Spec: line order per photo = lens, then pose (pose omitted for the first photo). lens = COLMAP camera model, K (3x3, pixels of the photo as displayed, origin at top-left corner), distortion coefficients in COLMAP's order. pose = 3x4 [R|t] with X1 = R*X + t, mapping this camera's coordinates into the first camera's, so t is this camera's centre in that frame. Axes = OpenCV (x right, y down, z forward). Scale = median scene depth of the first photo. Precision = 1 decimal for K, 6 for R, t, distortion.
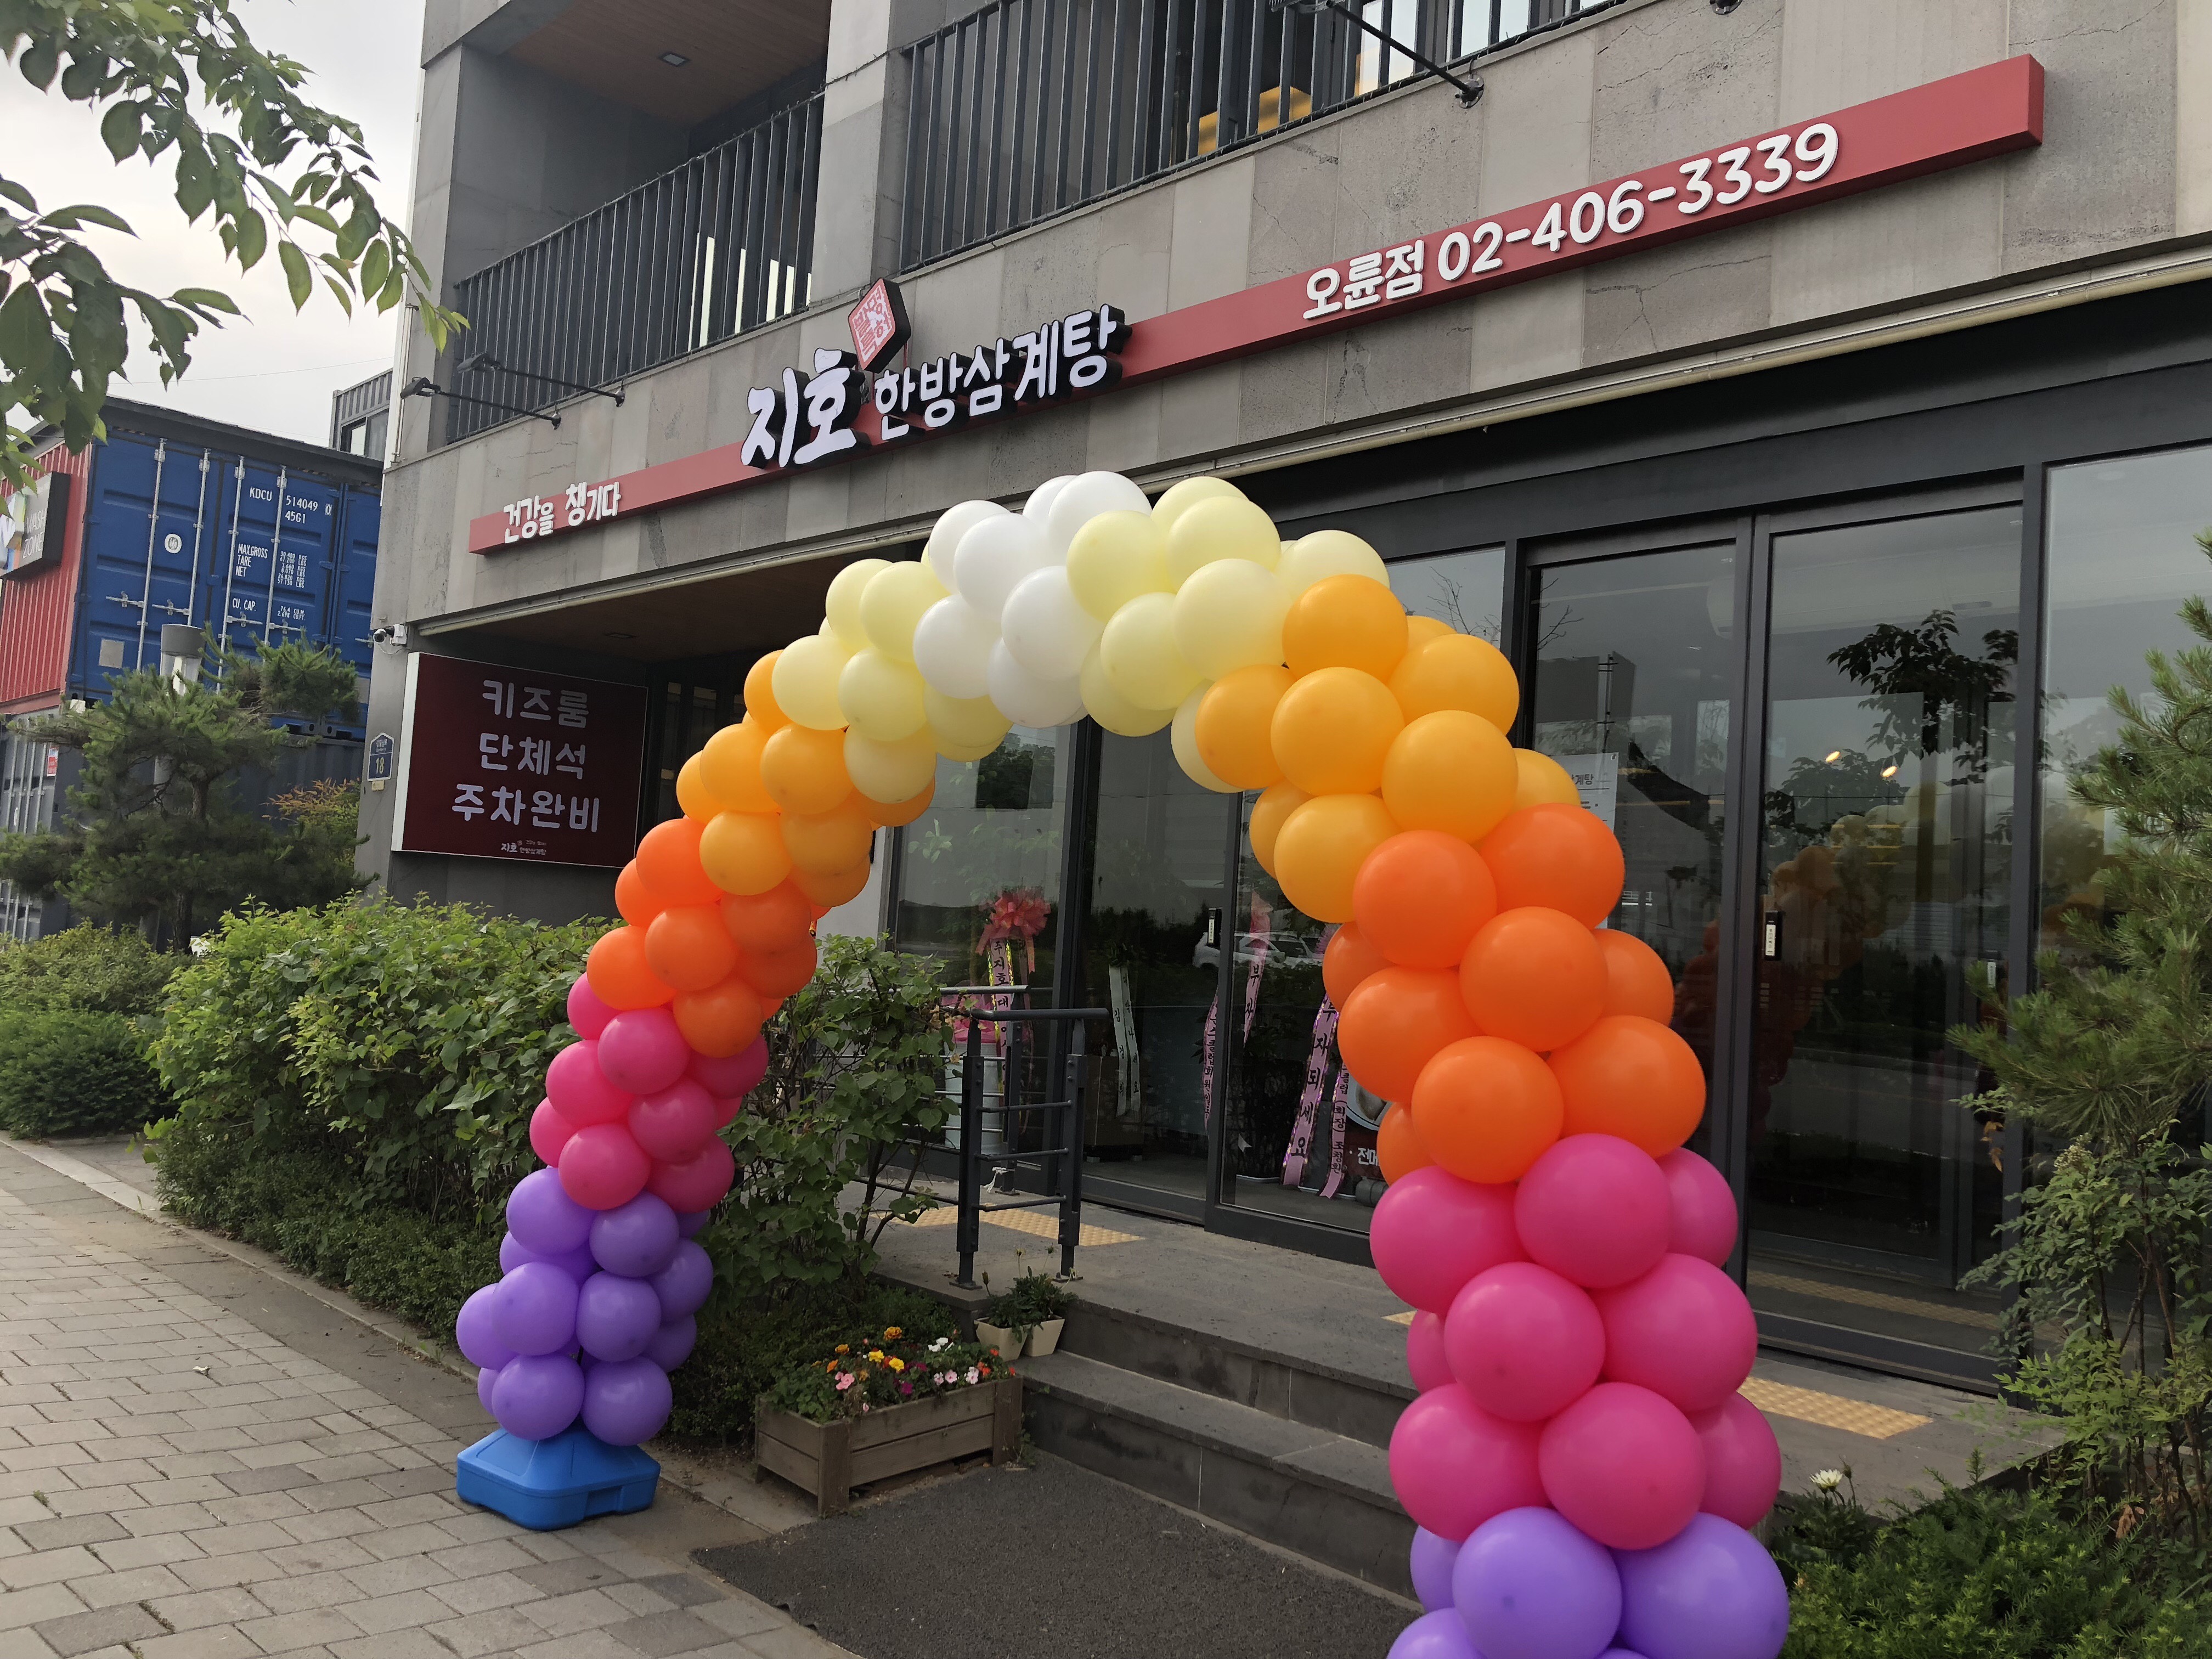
lens RADIAL K [[1804.6, 0, 1106.8], [0, 1804.6, 834.0], [0, 0, 1]] dist [0.004922, -0.001676]
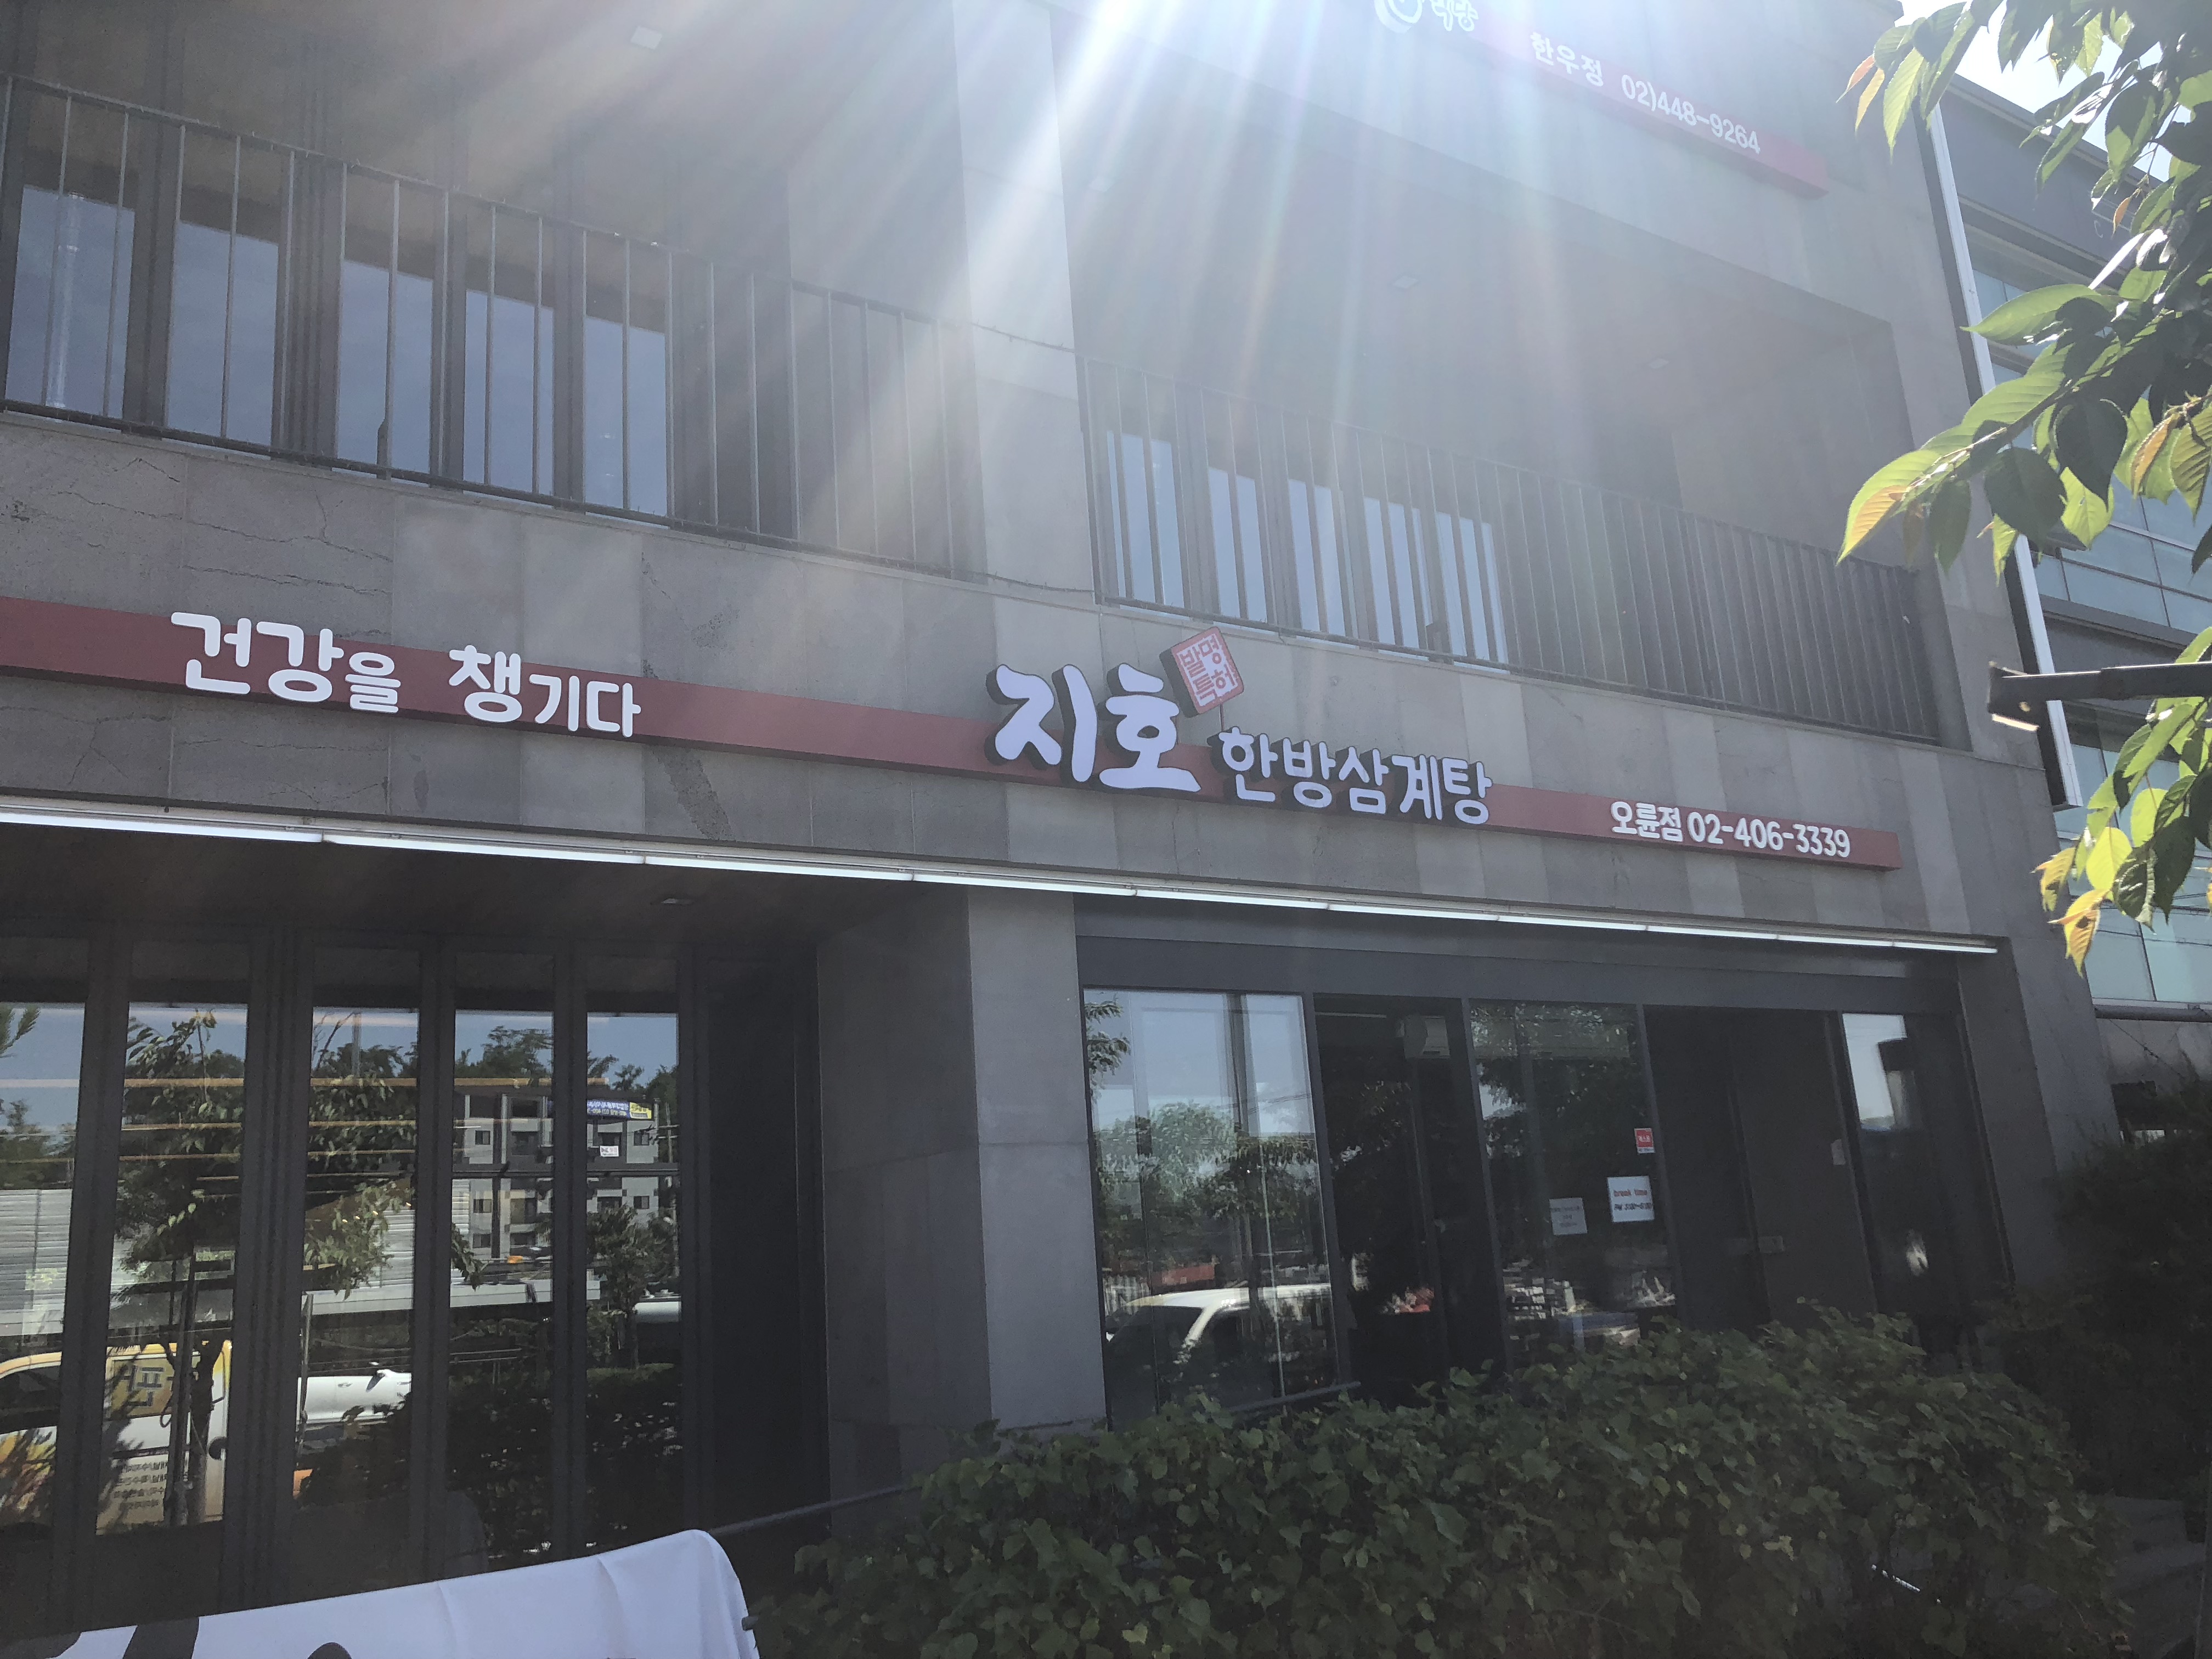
lens RADIAL K [[1804.6, 0, 1105.2], [0, 1804.6, 823.4], [0, 0, 1]] dist [0.004922, -0.001676]
pose [[0.199456, 0.214238, 0.956200, -1.073076], [0.045552, 0.972725, -0.227443, -0.000333], [-0.978847, 0.088921, 0.184257, 0.952821]]
